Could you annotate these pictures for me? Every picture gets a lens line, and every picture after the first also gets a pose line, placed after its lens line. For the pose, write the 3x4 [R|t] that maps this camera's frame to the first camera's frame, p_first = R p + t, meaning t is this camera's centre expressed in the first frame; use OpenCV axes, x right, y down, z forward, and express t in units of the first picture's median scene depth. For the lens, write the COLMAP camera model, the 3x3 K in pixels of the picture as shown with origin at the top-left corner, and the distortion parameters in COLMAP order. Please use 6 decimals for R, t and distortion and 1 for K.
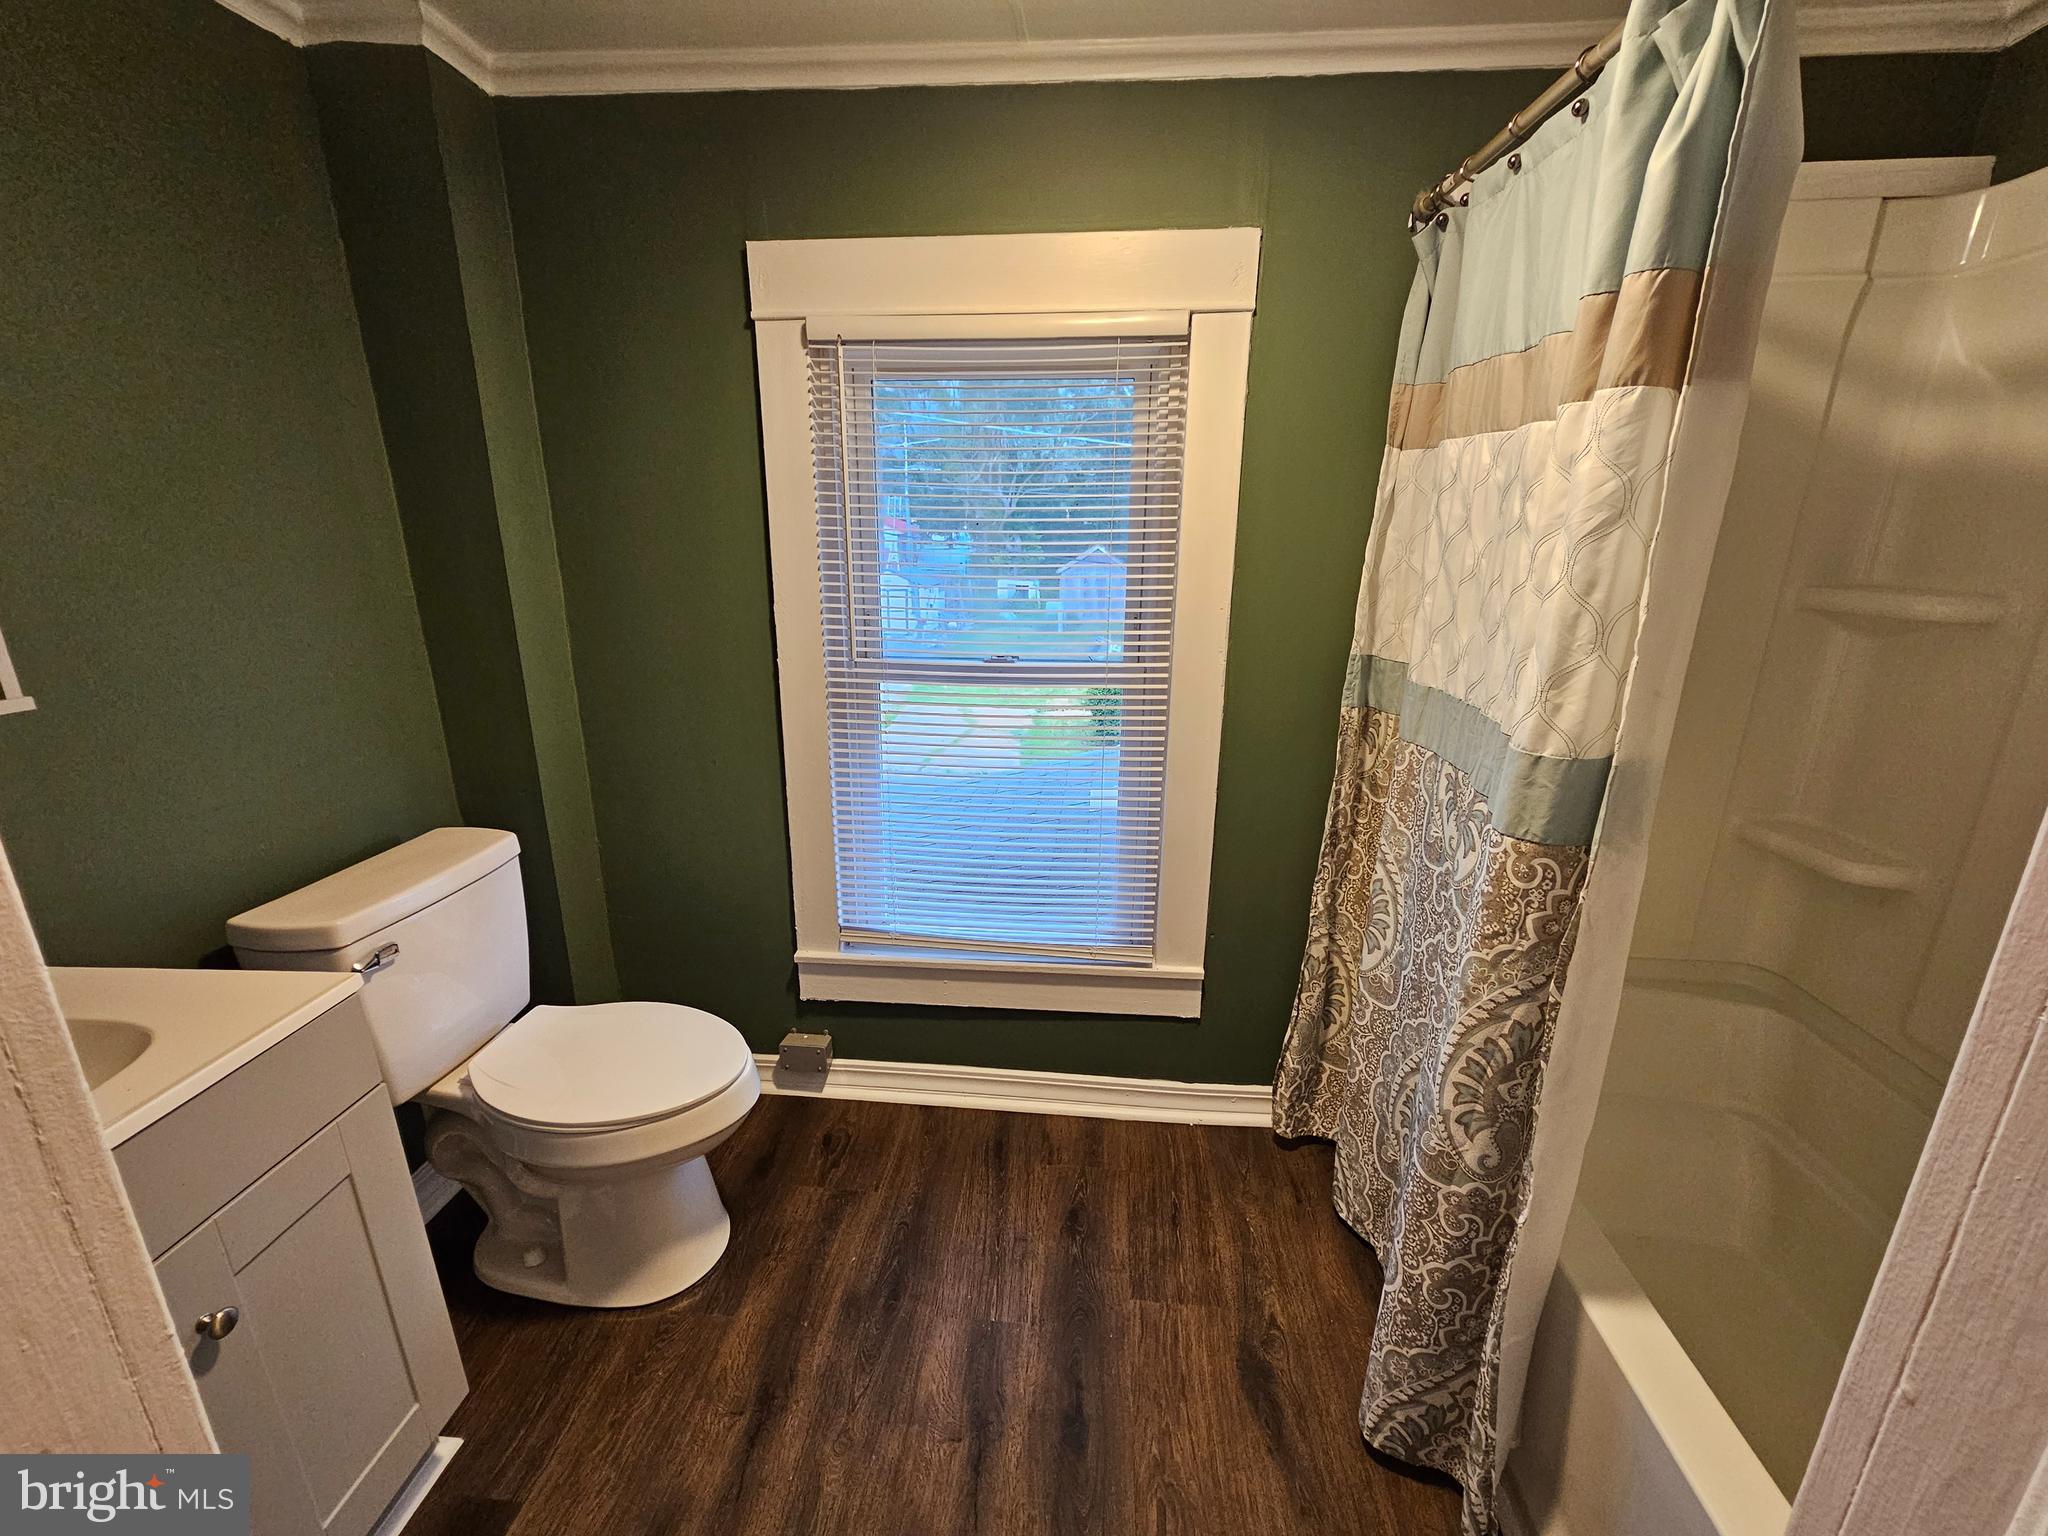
lens RADIAL K [[840.2, 0, 1029.2], [0, 840.2, 767.7], [0, 0, 1]] dist [-0.000748, 0.000482]
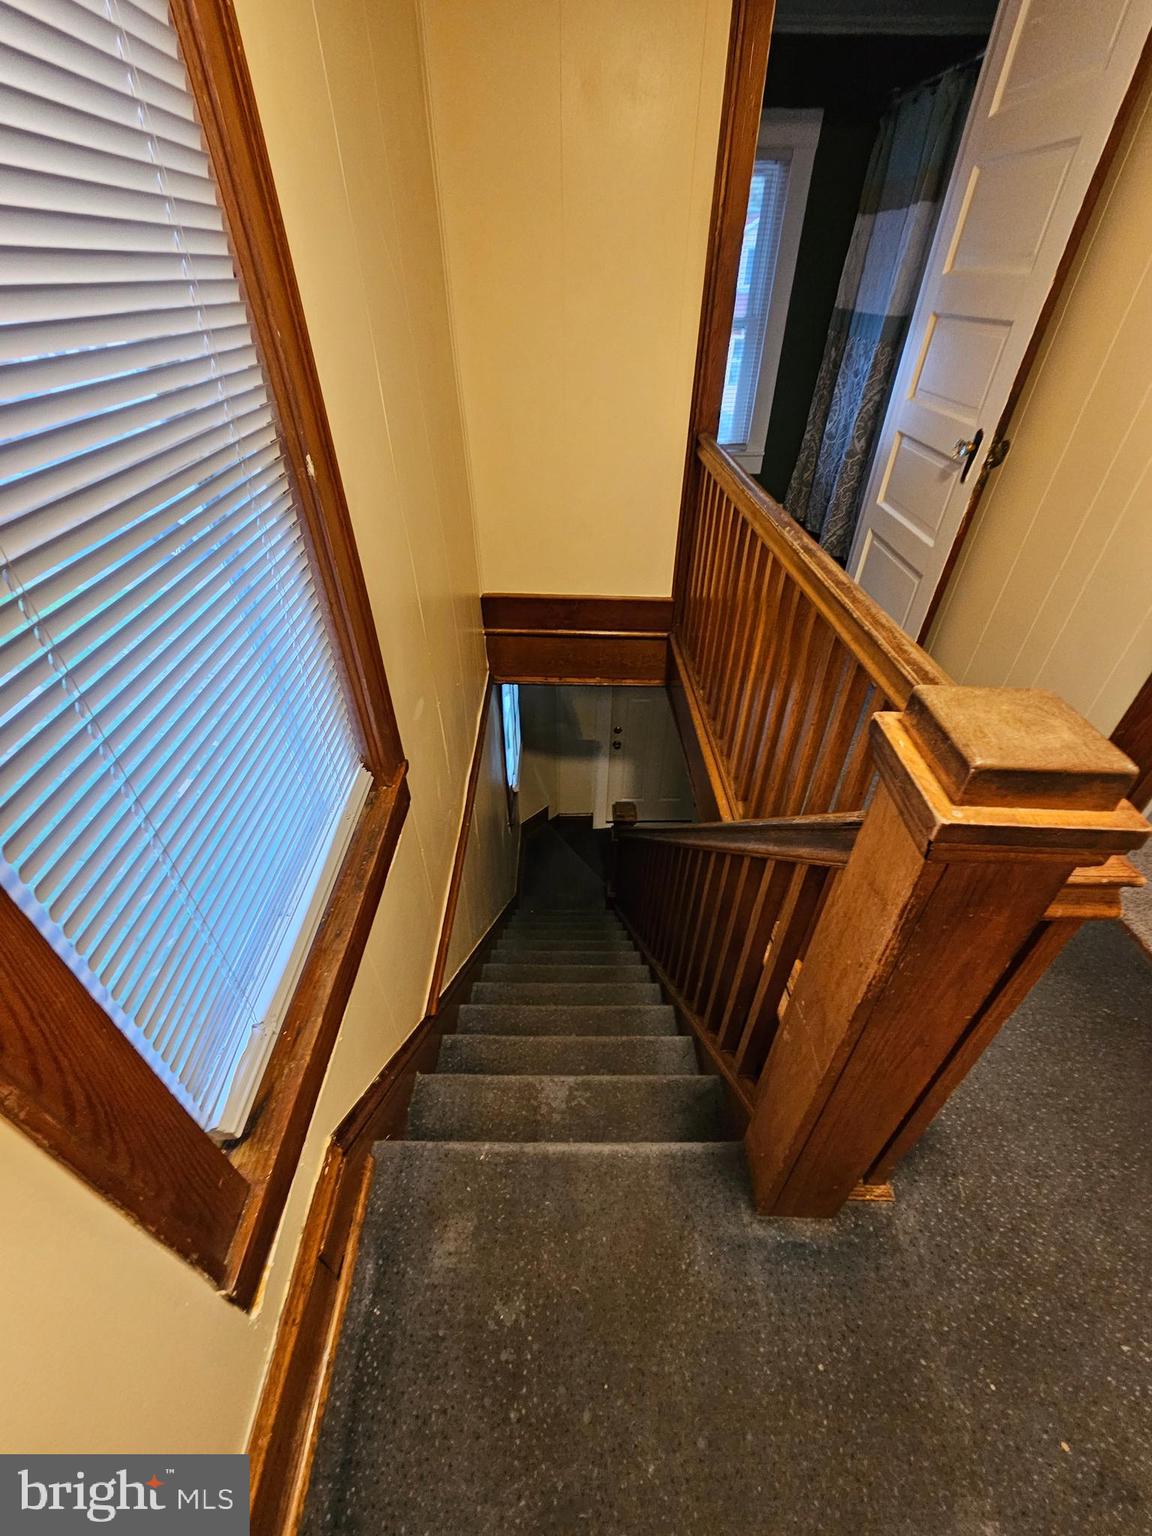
lens RADIAL K [[630.1, 0, 576.5], [0, 630.1, 773.3], [0, 0, 1]] dist [-0.000748, 0.000482]
pose [[0.994317, -0.064104, 0.084993, -0.810181], [0.027308, 0.925250, 0.378373, 0.521987], [-0.102895, -0.373902, 0.921743, -1.537607]]
